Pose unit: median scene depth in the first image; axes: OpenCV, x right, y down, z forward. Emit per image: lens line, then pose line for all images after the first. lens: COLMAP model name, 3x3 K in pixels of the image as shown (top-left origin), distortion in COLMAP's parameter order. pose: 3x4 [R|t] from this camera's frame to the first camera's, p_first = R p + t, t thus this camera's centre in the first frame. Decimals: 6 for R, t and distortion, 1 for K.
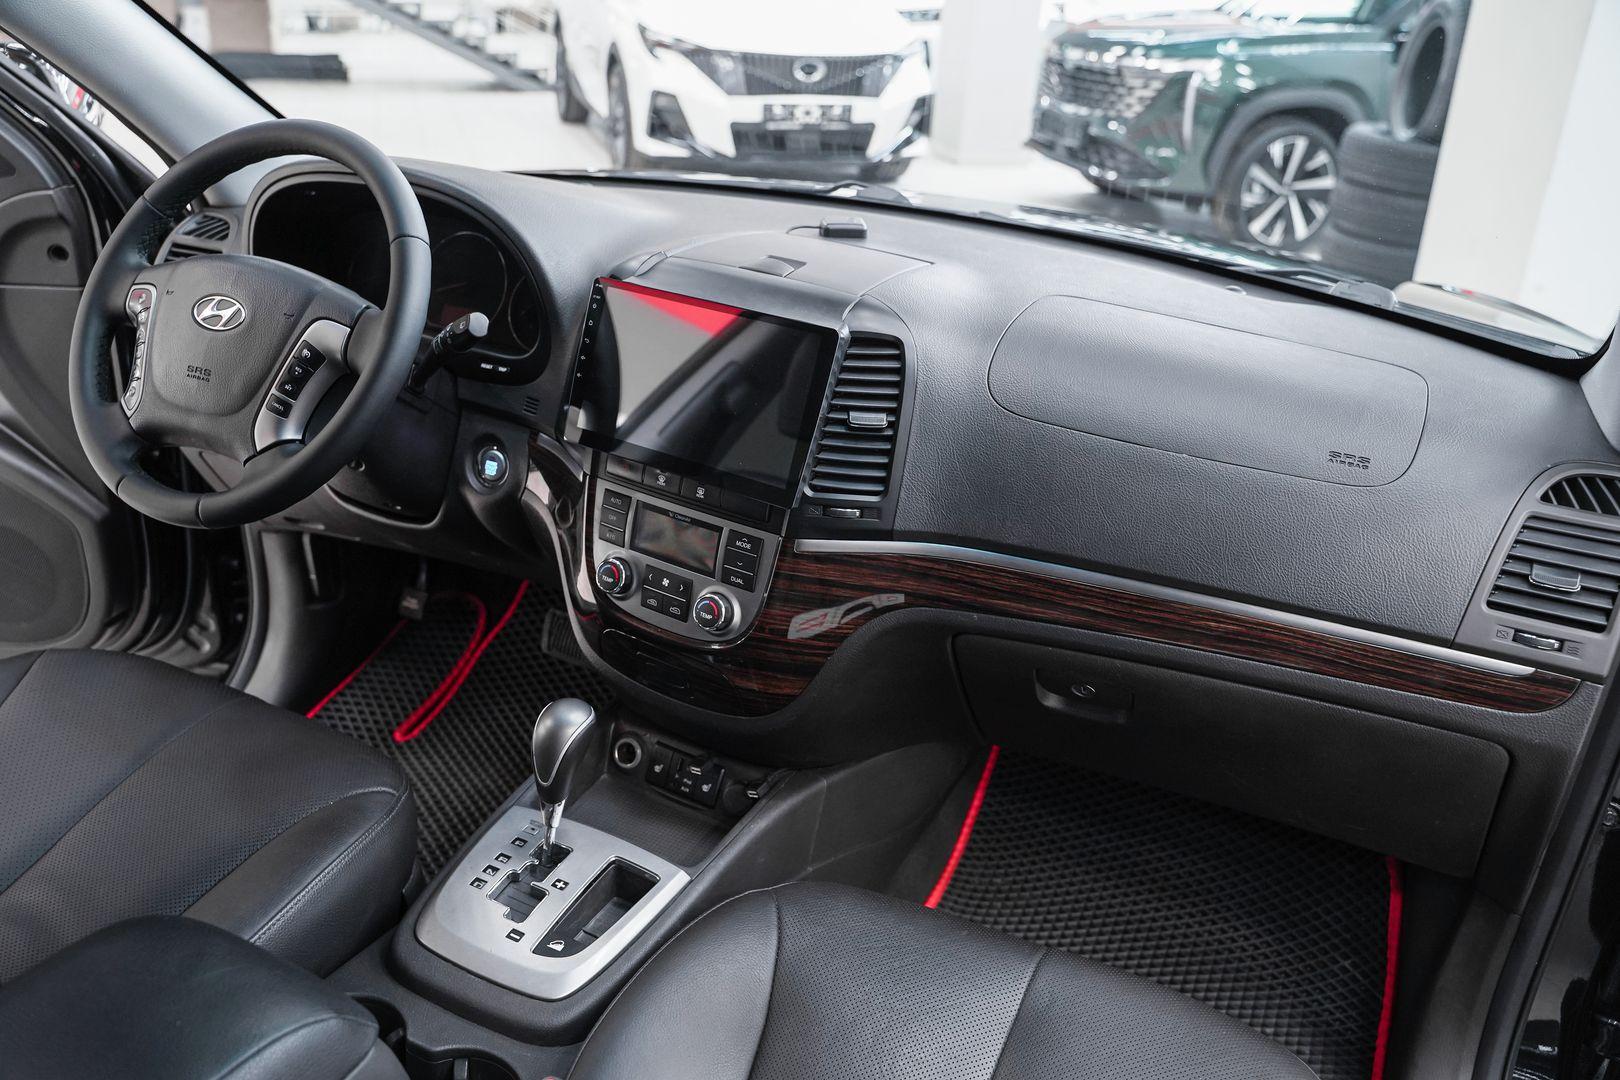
lens RADIAL K [[1323.0, 0, 804.9], [0, 1323.0, 530.9], [0, 0, 1]] dist [-0.118536, 0.099338]
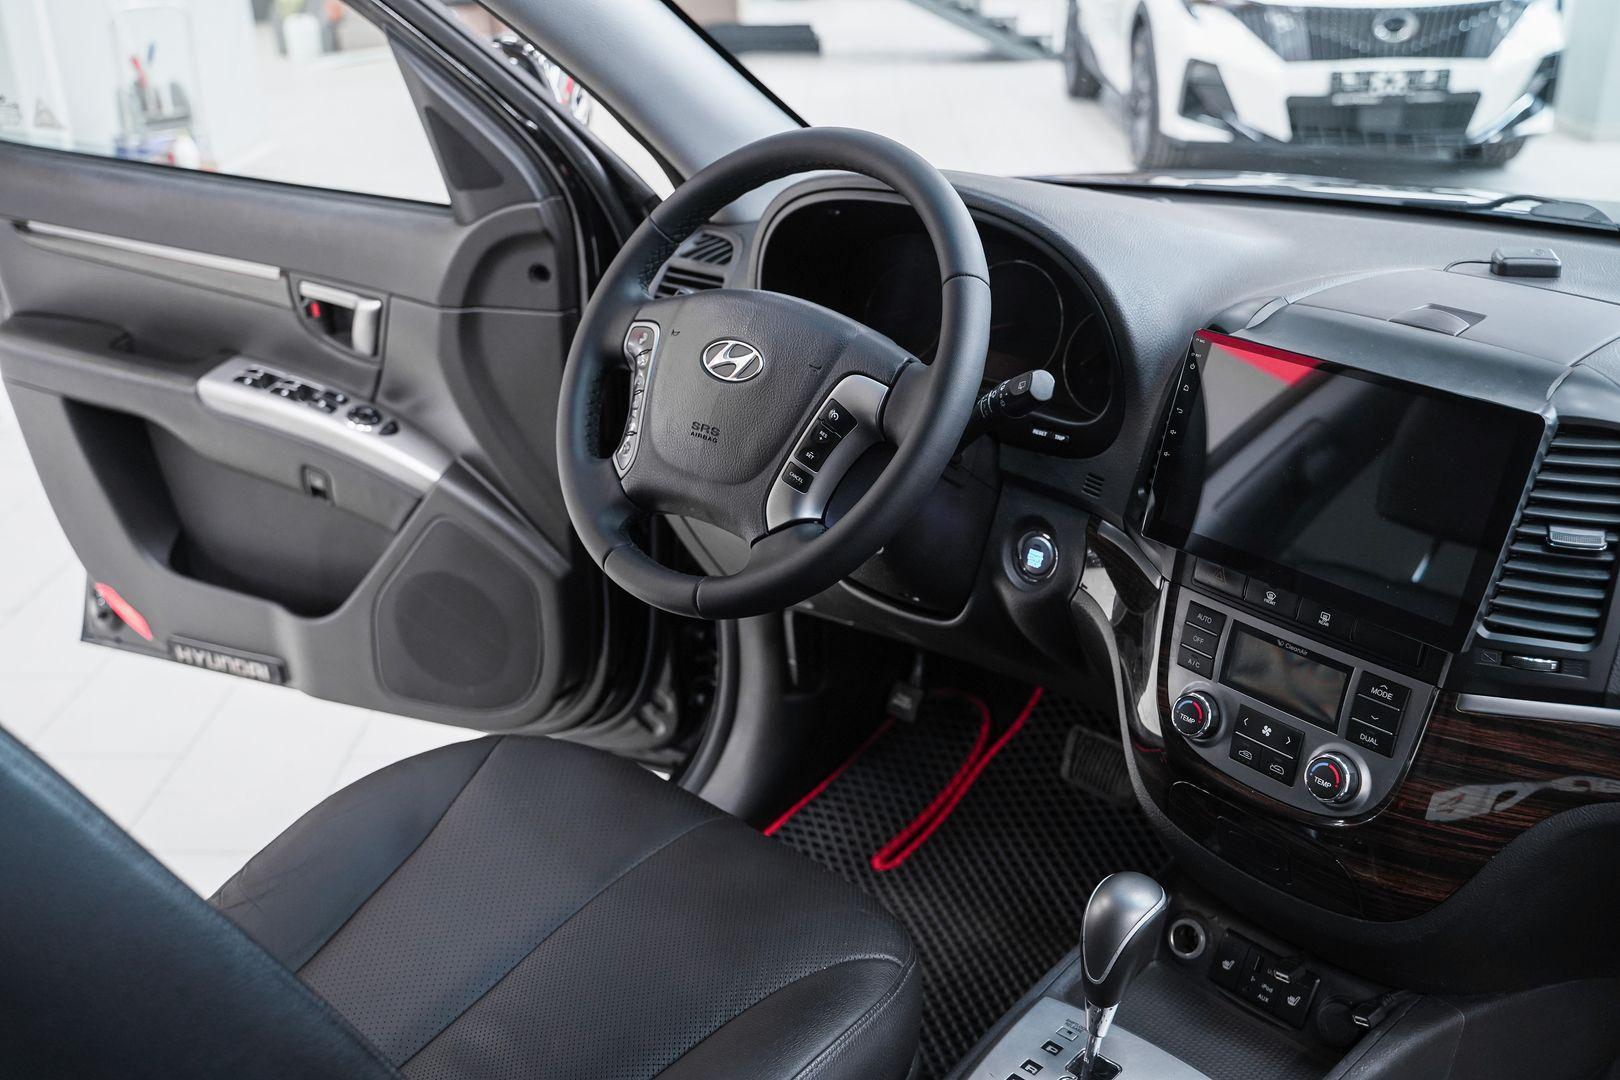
lens RADIAL K [[1601.2, 0, 816.8], [0, 1601.2, 538.4], [0, 0, 1]] dist [-0.065256, 0.142760]
pose [[0.948461, 0.057328, -0.311666, -0.065520], [-0.067200, 0.997518, -0.021019, -0.032449], [0.309687, 0.040879, 0.949959, 0.036837]]
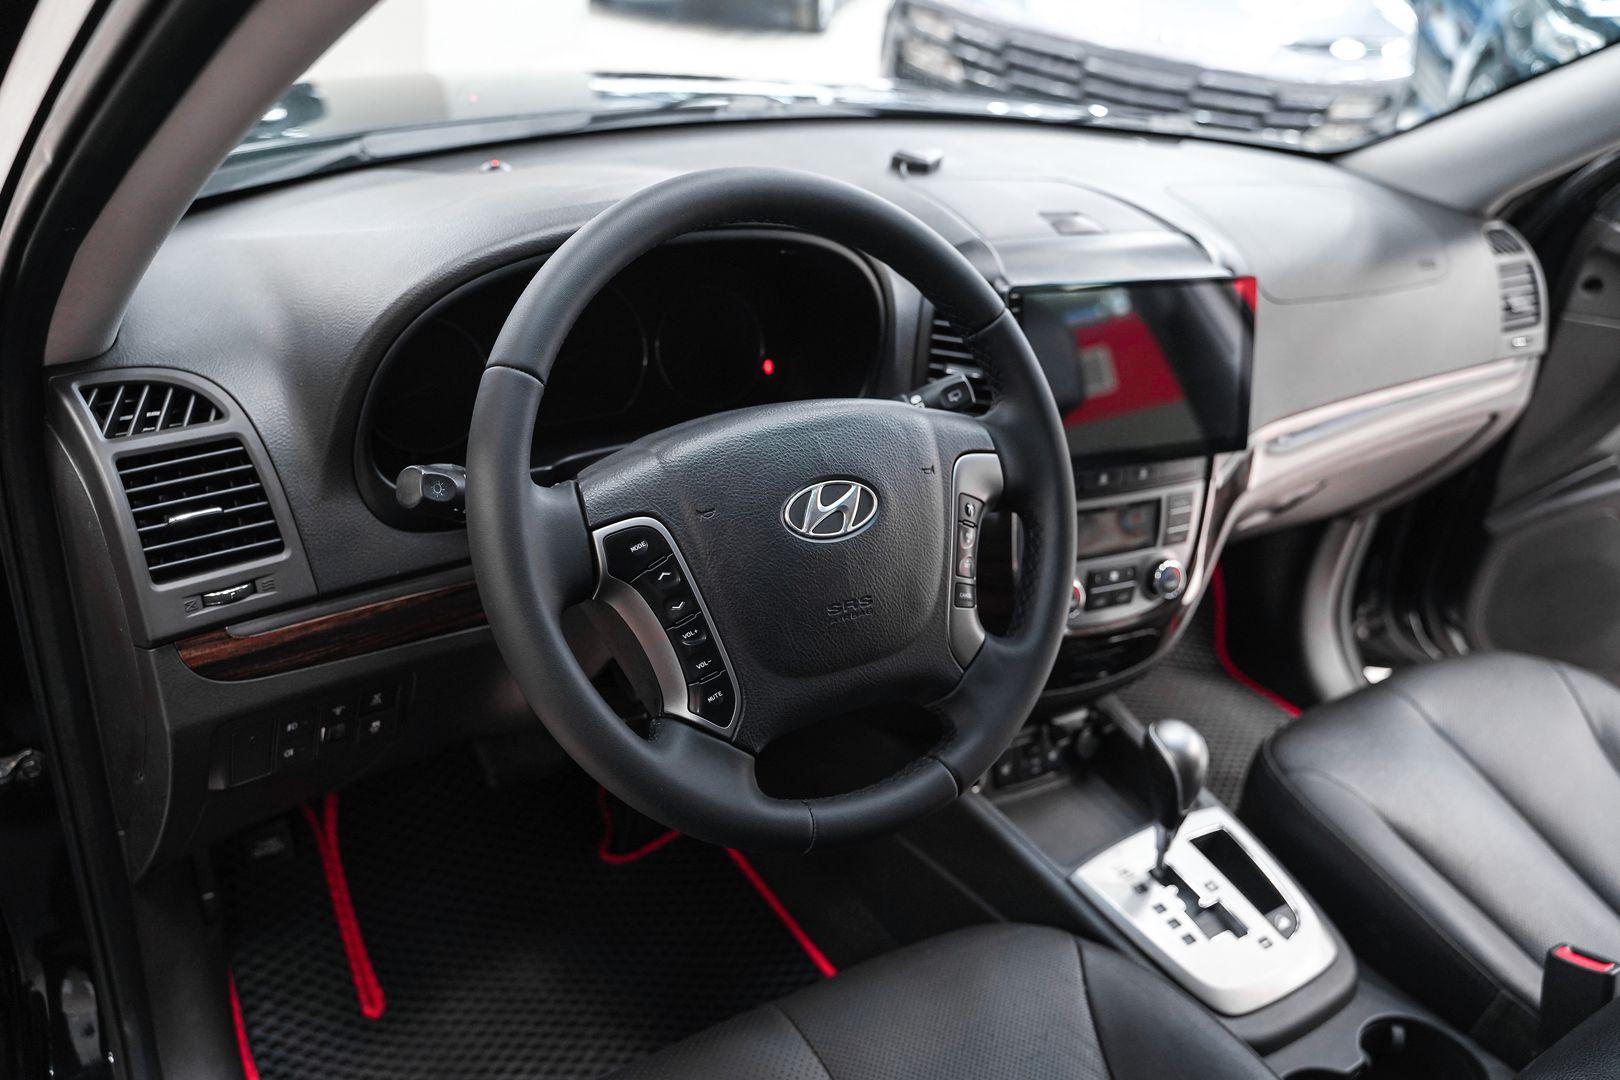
lens RADIAL K [[1323.0, 0, 804.9], [0, 1323.0, 530.9], [0, 0, 1]] dist [-0.118536, 0.099338]
pose [[0.522384, -0.420921, 0.741579, -0.843162], [0.273716, 0.906424, 0.321676, -0.330795], [-0.807585, 0.034944, 0.588714, 0.567614]]
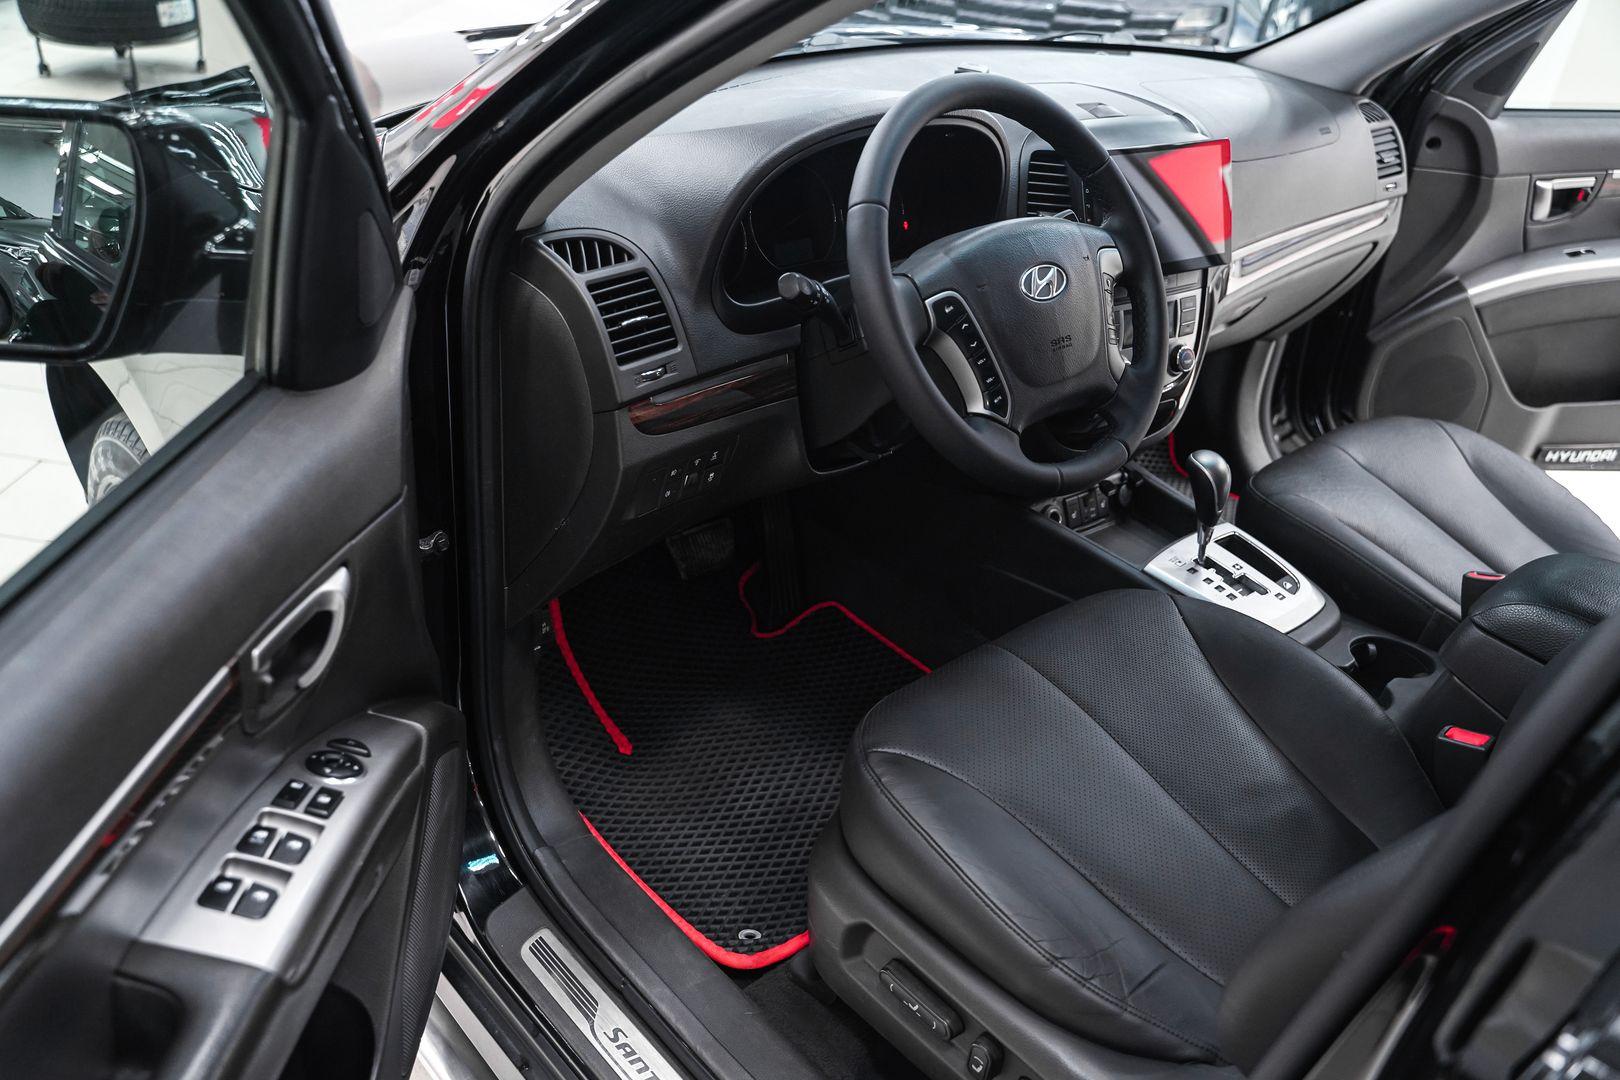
lens RADIAL K [[1305.7, 0, 805.6], [0, 1305.7, 532.0], [0, 0, 1]] dist [-0.114514, 0.087972]
pose [[0.392378, -0.499728, 0.772212, -1.255910], [0.321758, 0.861070, 0.393739, -0.410770], [-0.861691, 0.093971, 0.498657, 0.604114]]
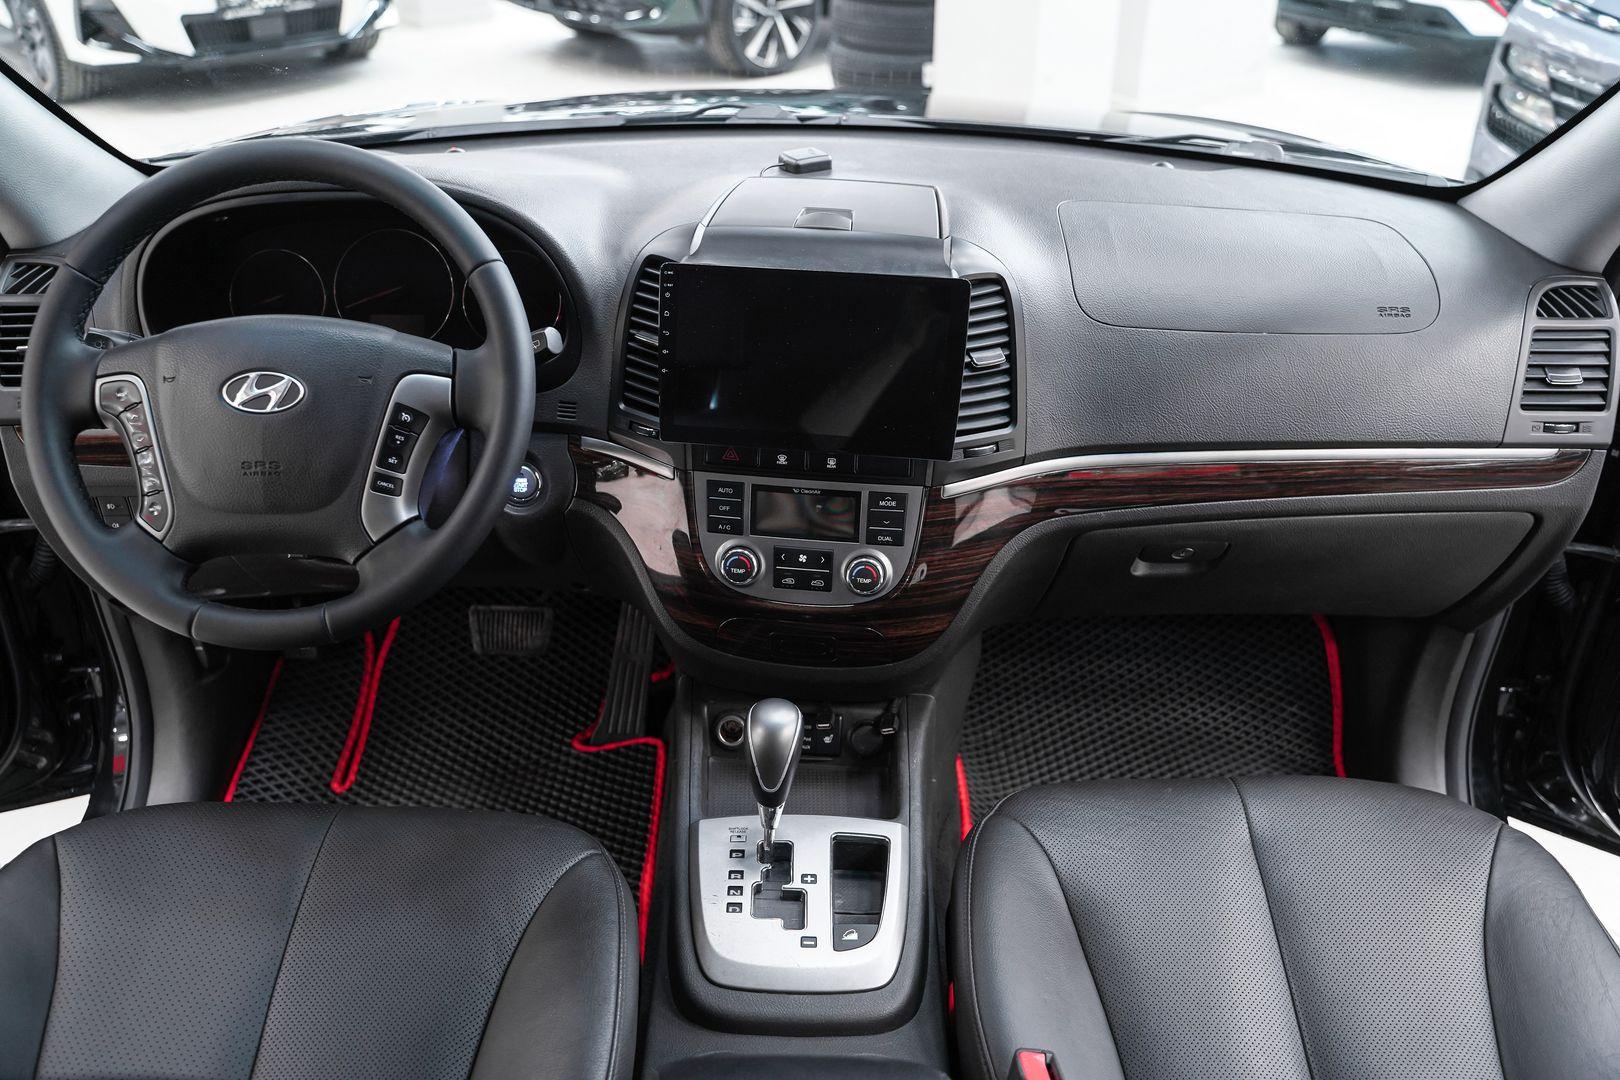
lens RADIAL K [[1305.7, 0, 805.6], [0, 1305.7, 532.0], [0, 0, 1]] dist [-0.114514, 0.087972]
pose [[0.900043, -0.257841, 0.351342, -0.406044], [0.212969, 0.963603, 0.161597, -0.126489], [-0.380221, -0.070619, 0.922196, 0.090594]]
